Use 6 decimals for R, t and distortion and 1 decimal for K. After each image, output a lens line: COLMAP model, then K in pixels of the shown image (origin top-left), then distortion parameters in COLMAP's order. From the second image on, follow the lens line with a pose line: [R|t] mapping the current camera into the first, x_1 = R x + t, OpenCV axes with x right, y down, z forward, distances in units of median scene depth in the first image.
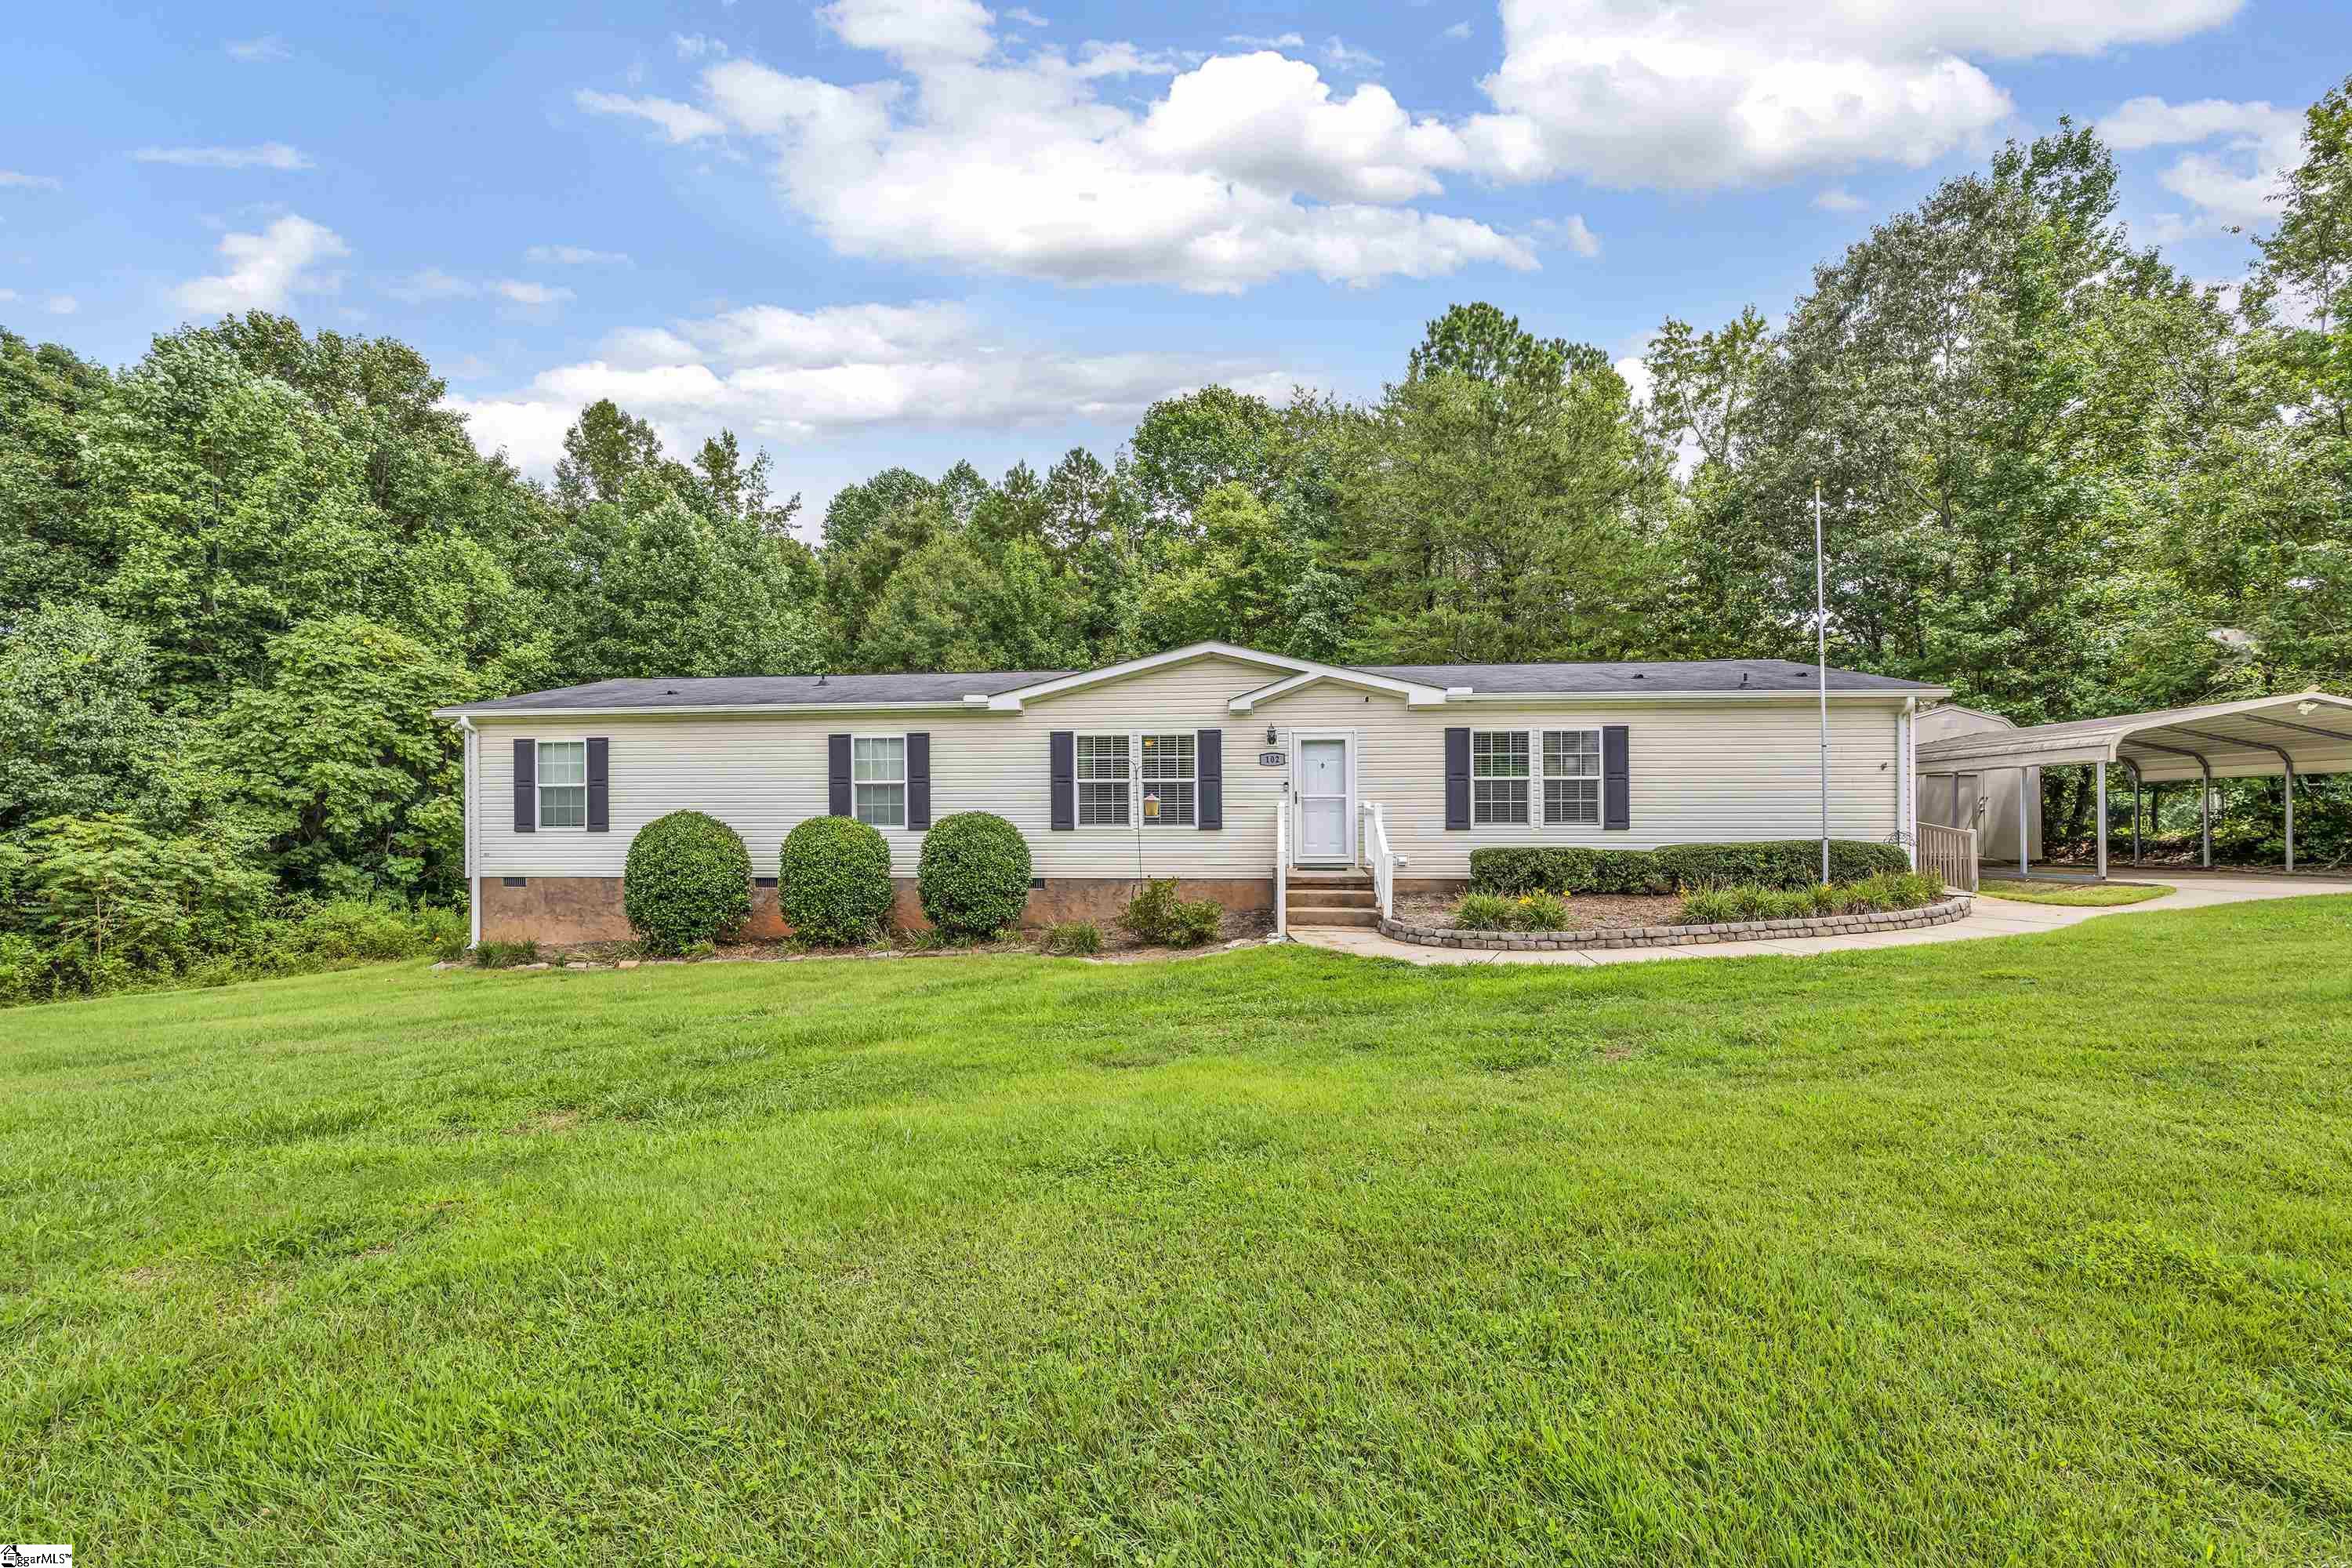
lens RADIAL K [[1038.6, 0, 1183.9], [0, 1038.6, 792.3], [0, 0, 1]] dist [-0.015914, 0.000009]
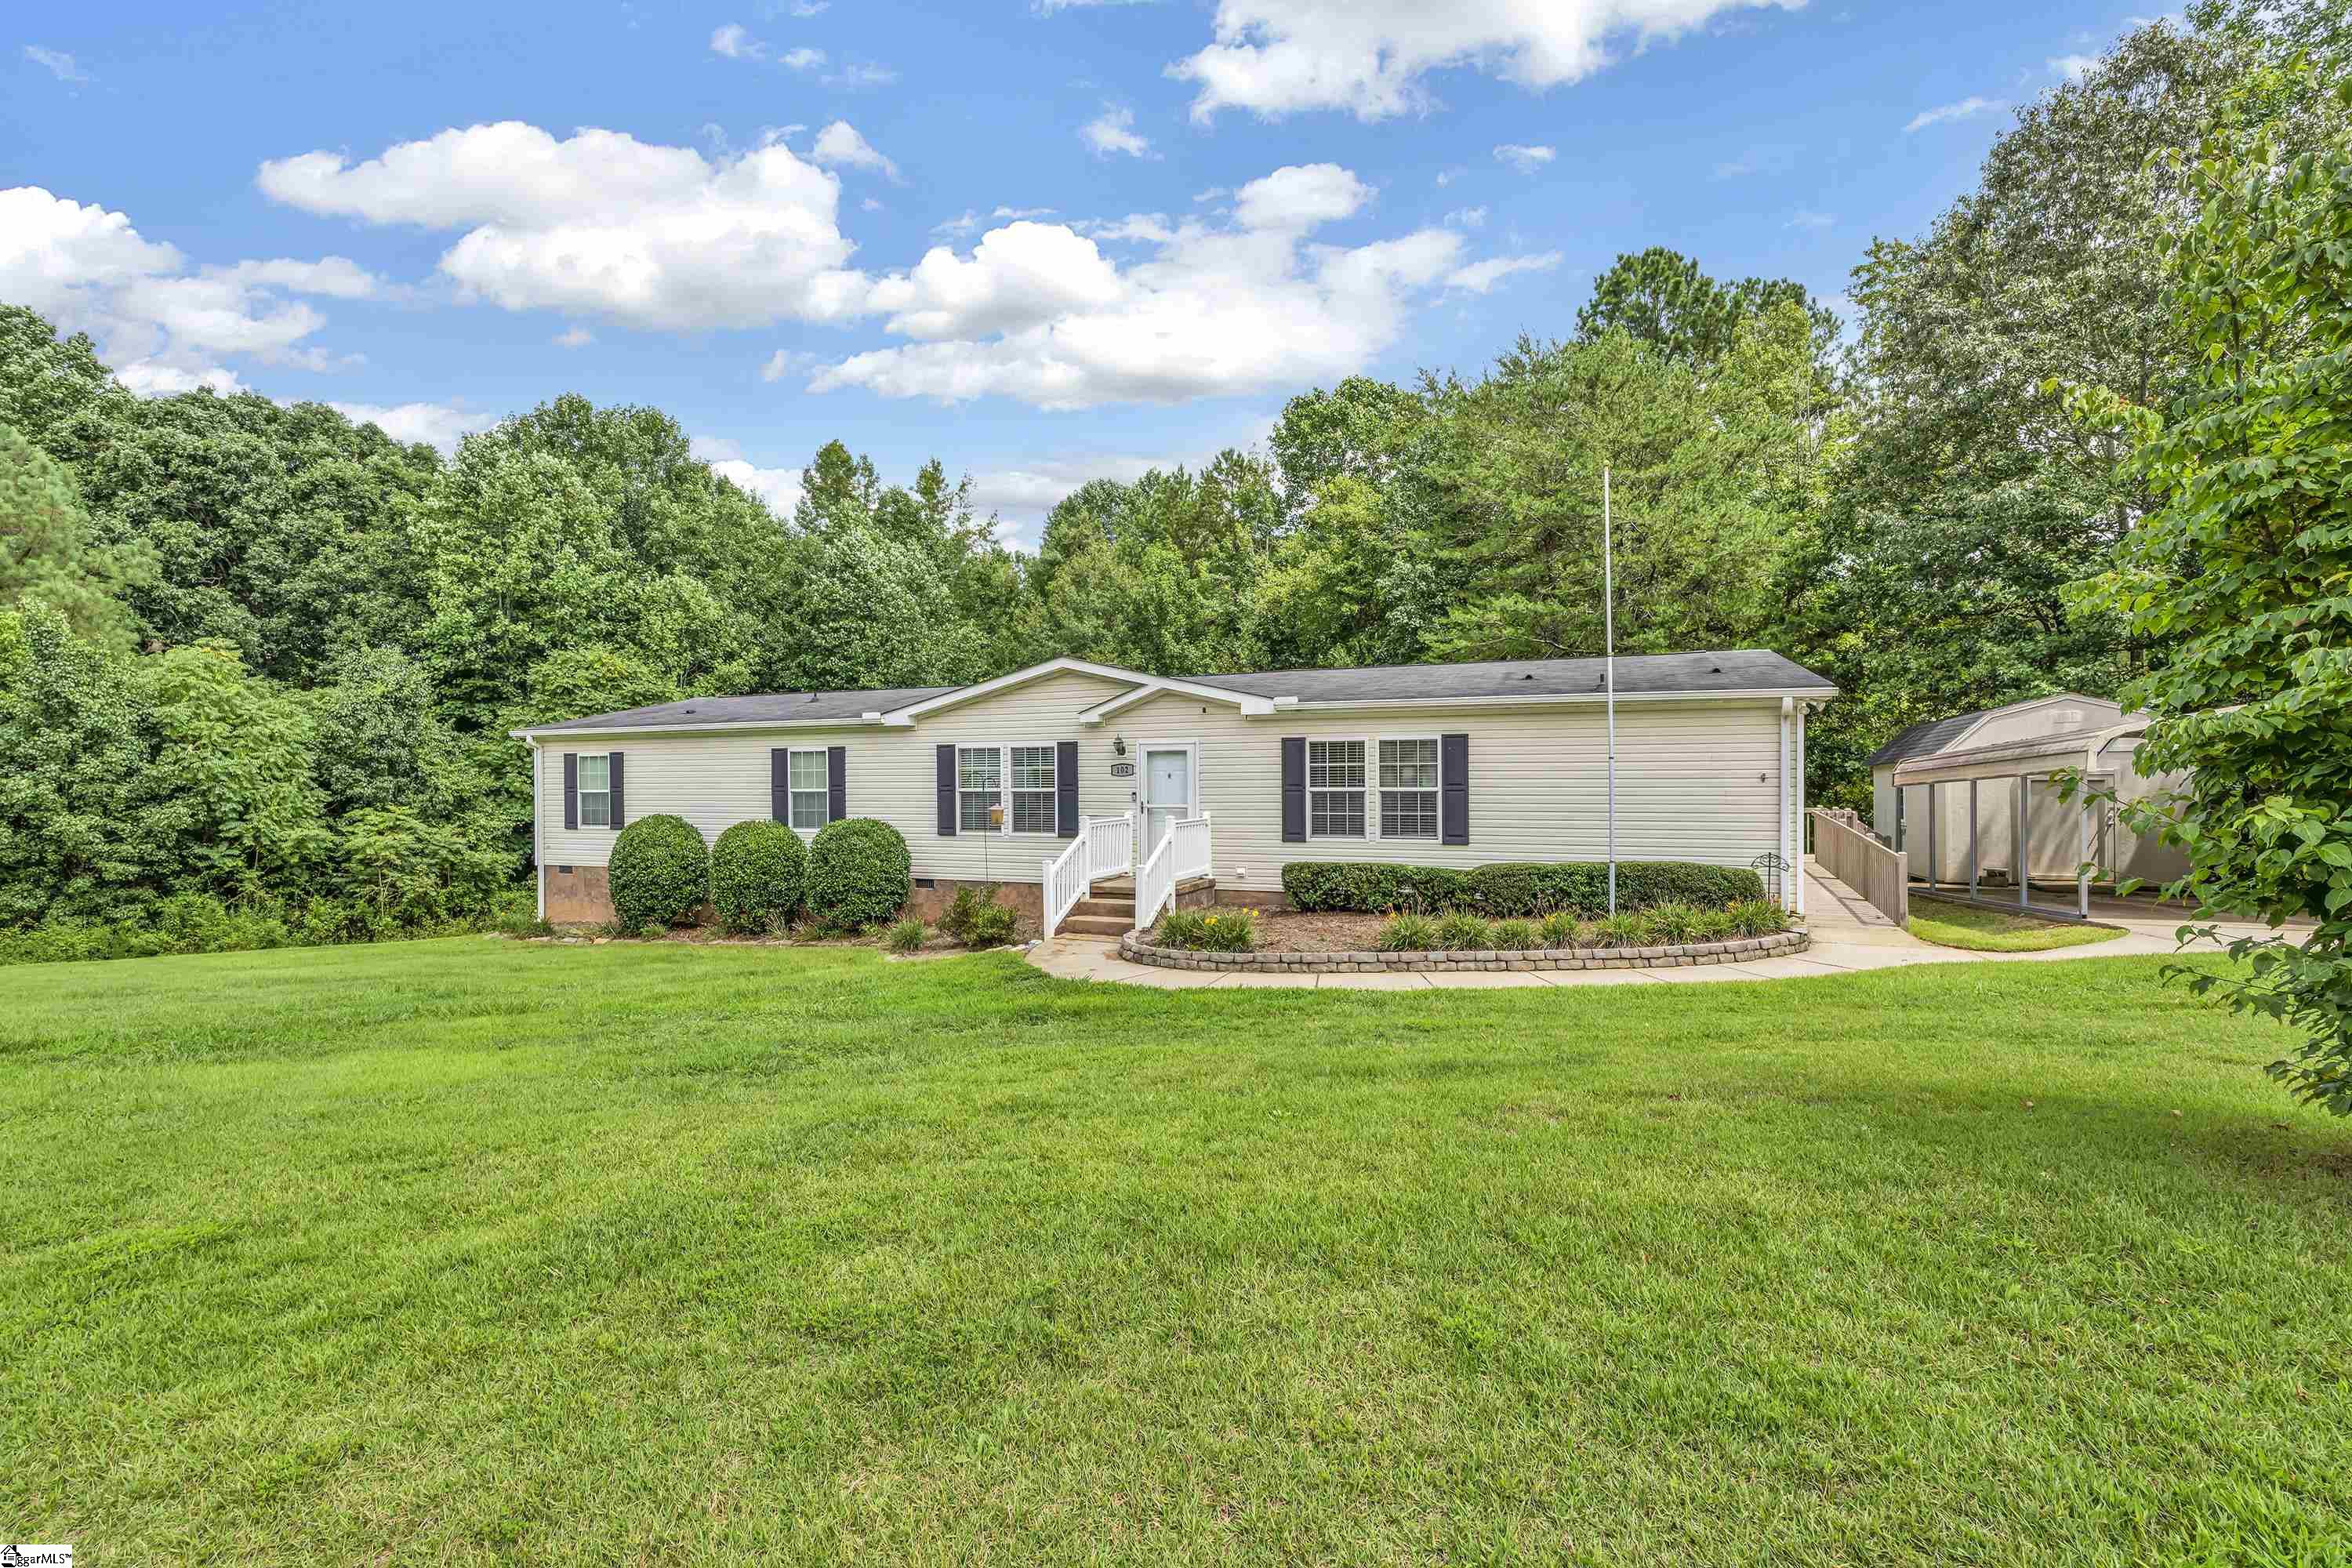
lens RADIAL K [[1038.6, 0, 1183.9], [0, 1038.6, 792.3], [0, 0, 1]] dist [-0.015914, 0.000009]
pose [[0.959323, 0.004076, -0.282282, 0.431514], [-0.000814, 0.999932, 0.011672, -0.021421], [0.282310, -0.010968, 0.959261, 0.028559]]
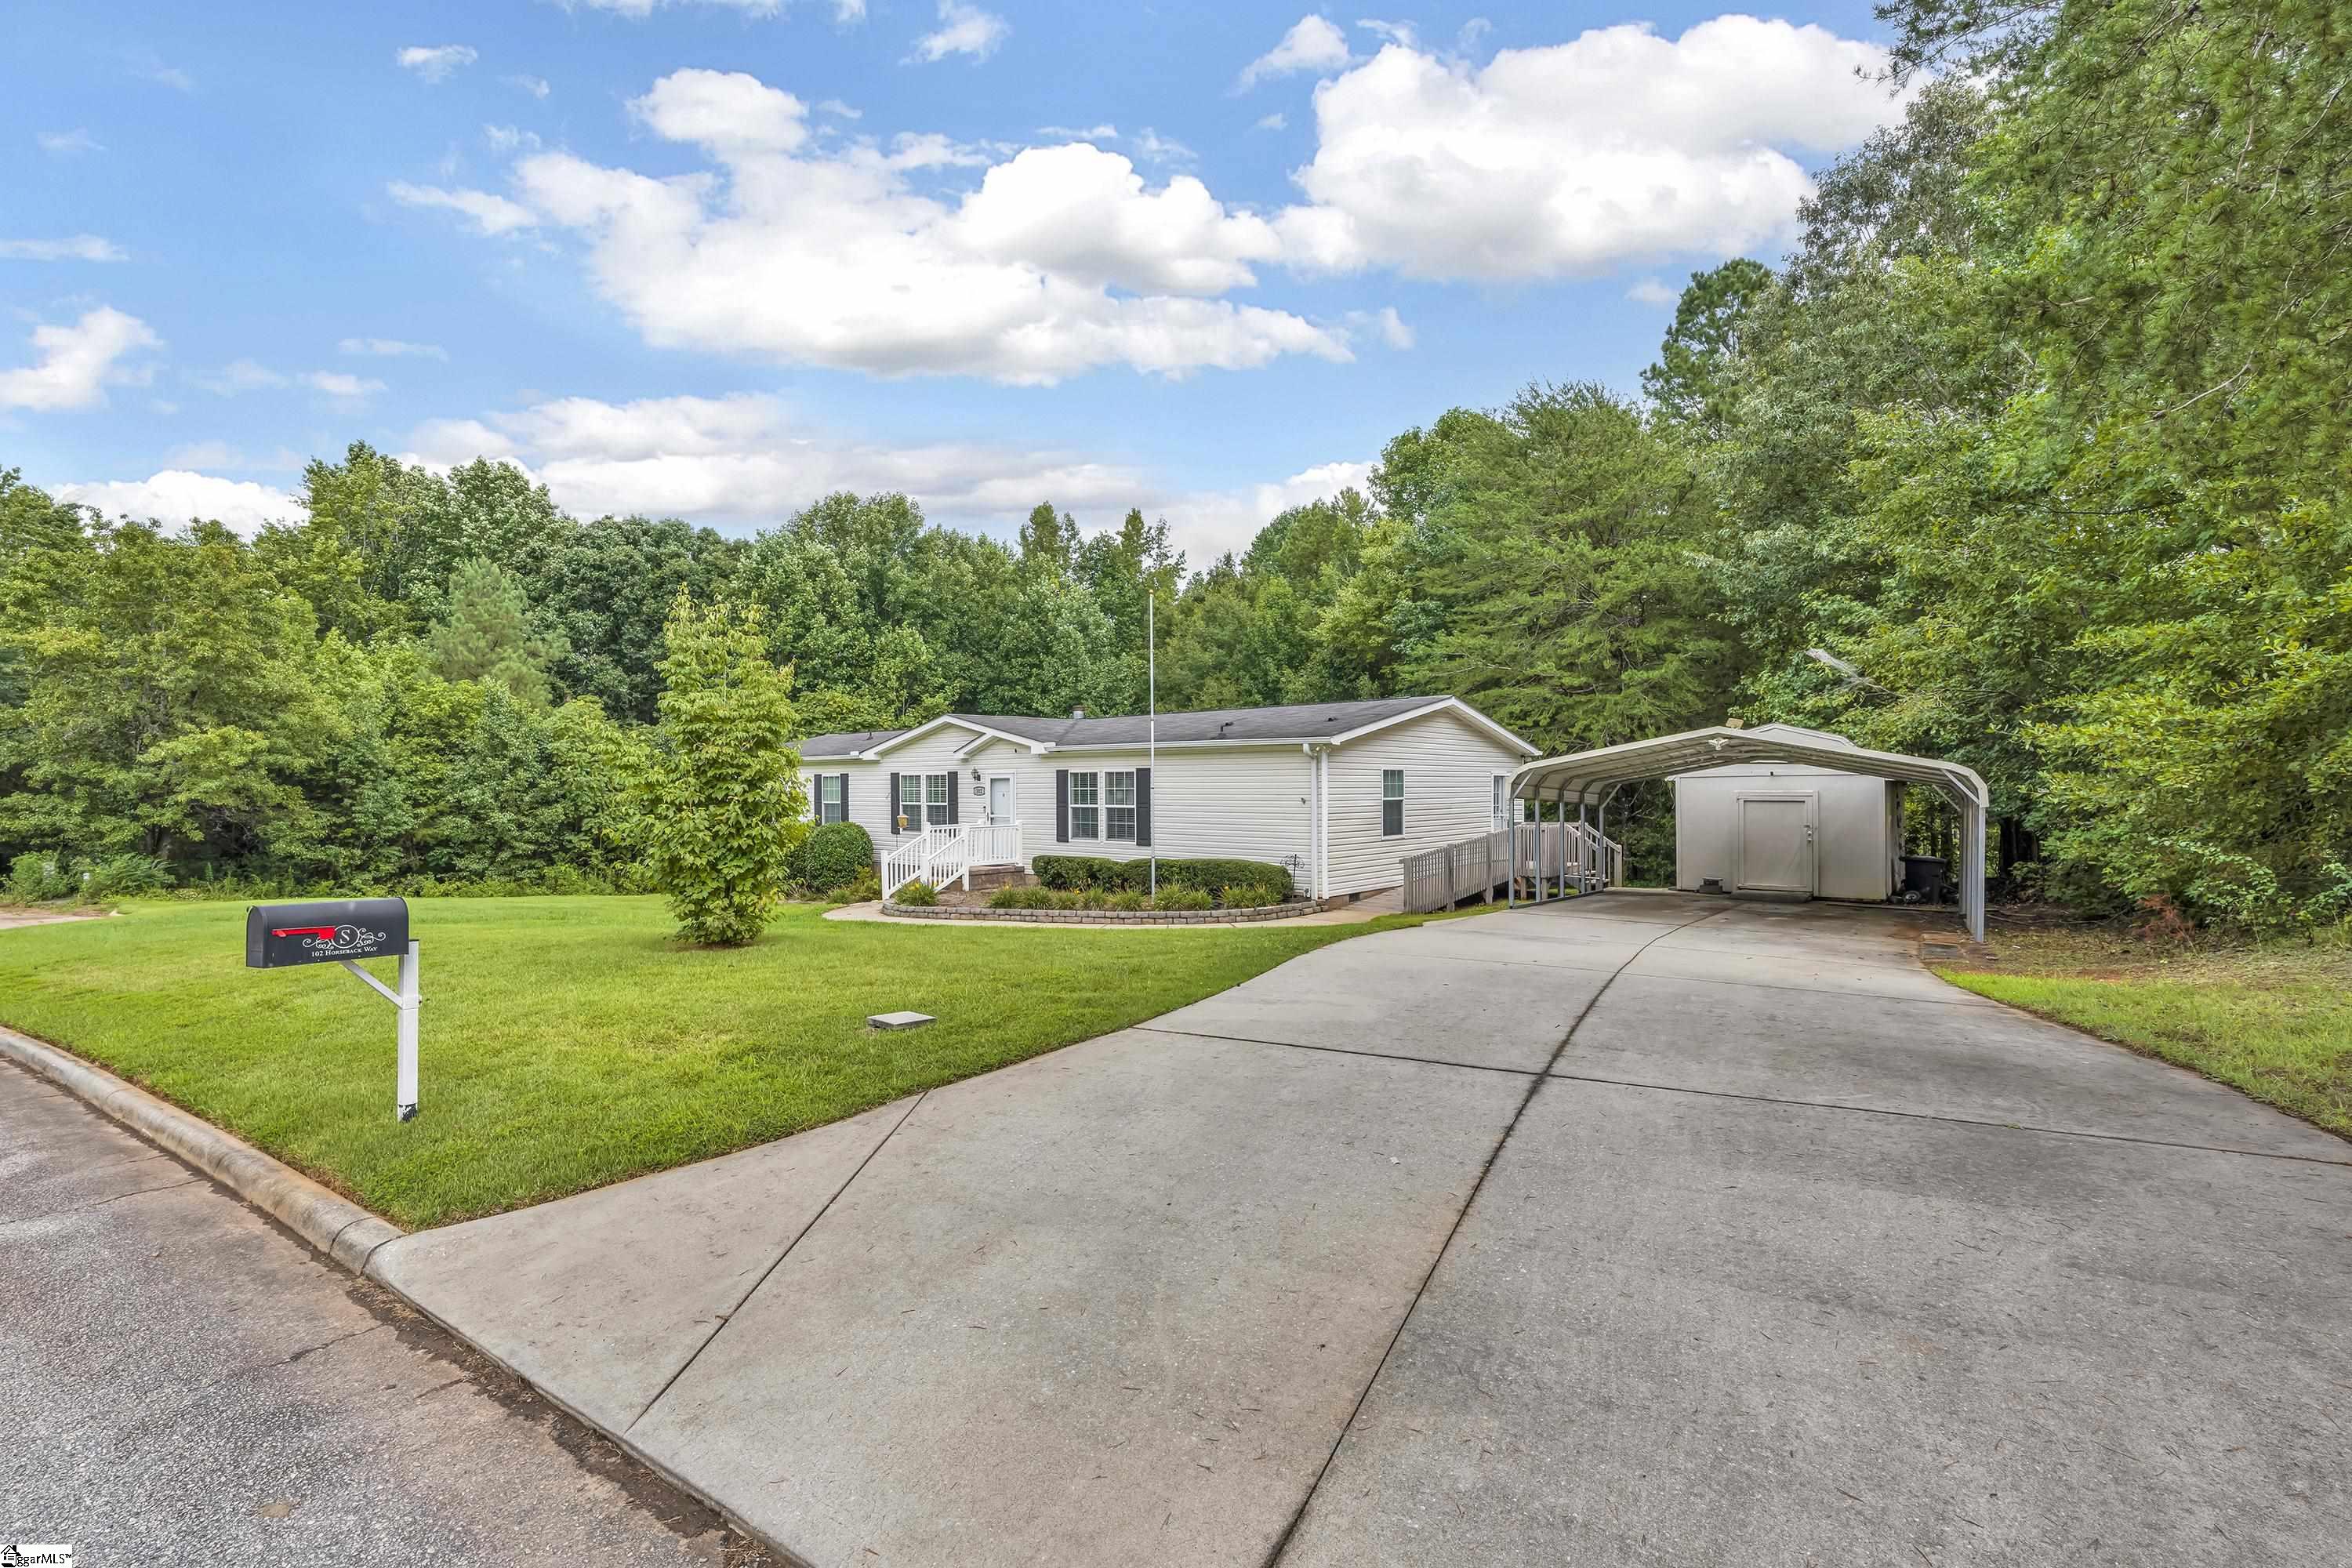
lens RADIAL K [[1056.9, 0, 1185.5], [0, 1056.9, 796.5], [0, 0, 1]] dist [-0.026108, 0.000039]
pose [[0.818130, 0.009515, -0.574955, 1.201622], [-0.002765, 0.999917, 0.012614, -0.043327], [0.575027, -0.008730, 0.818088, -0.079676]]
